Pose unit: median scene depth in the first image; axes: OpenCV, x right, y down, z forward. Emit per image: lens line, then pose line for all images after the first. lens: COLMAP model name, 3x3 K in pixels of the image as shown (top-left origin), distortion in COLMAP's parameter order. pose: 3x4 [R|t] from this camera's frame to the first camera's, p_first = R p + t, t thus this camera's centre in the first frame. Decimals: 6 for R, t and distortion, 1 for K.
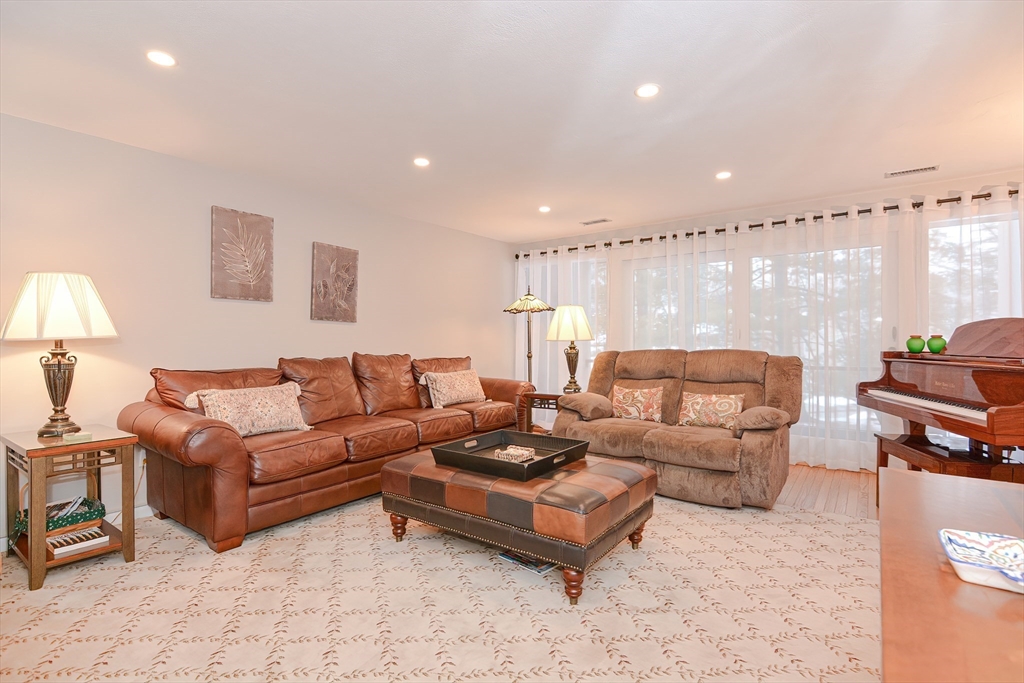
lens RADIAL K [[499.9, 0, 512.3], [0, 499.9, 346.6], [0, 0, 1]] dist [0.008800, -0.011224]
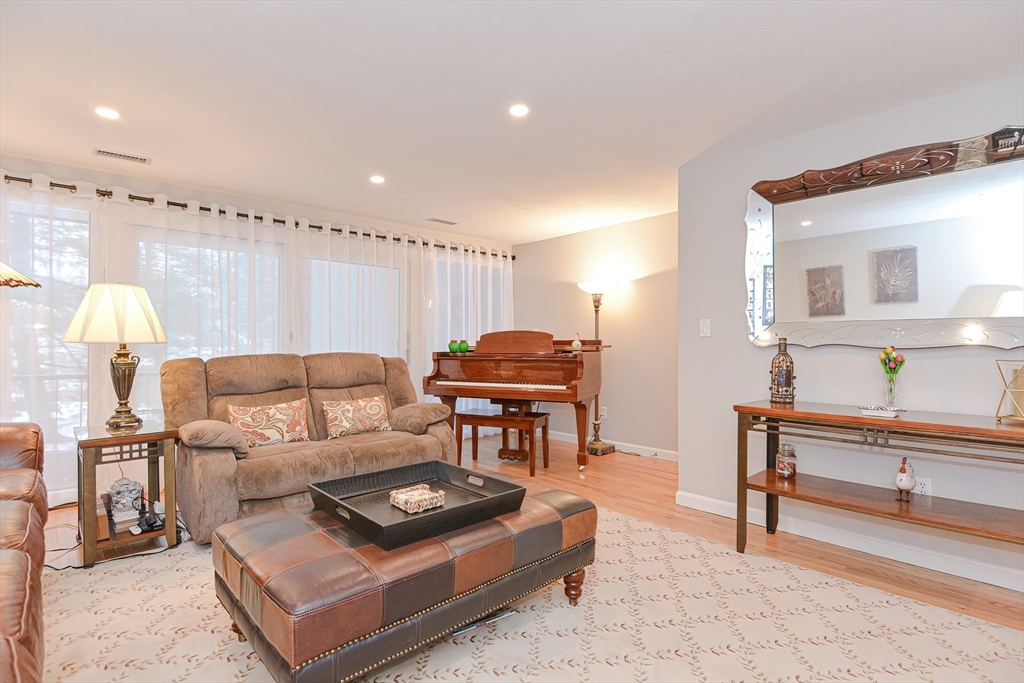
lens RADIAL K [[499.9, 0, 513.6], [0, 499.9, 340.4], [0, 0, 1]] dist [0.008800, -0.011224]
pose [[0.181024, -0.003425, 0.983473, -0.477059], [-0.005612, 0.999974, 0.004515, -0.025259], [-0.983463, -0.006337, 0.181000, 0.488260]]
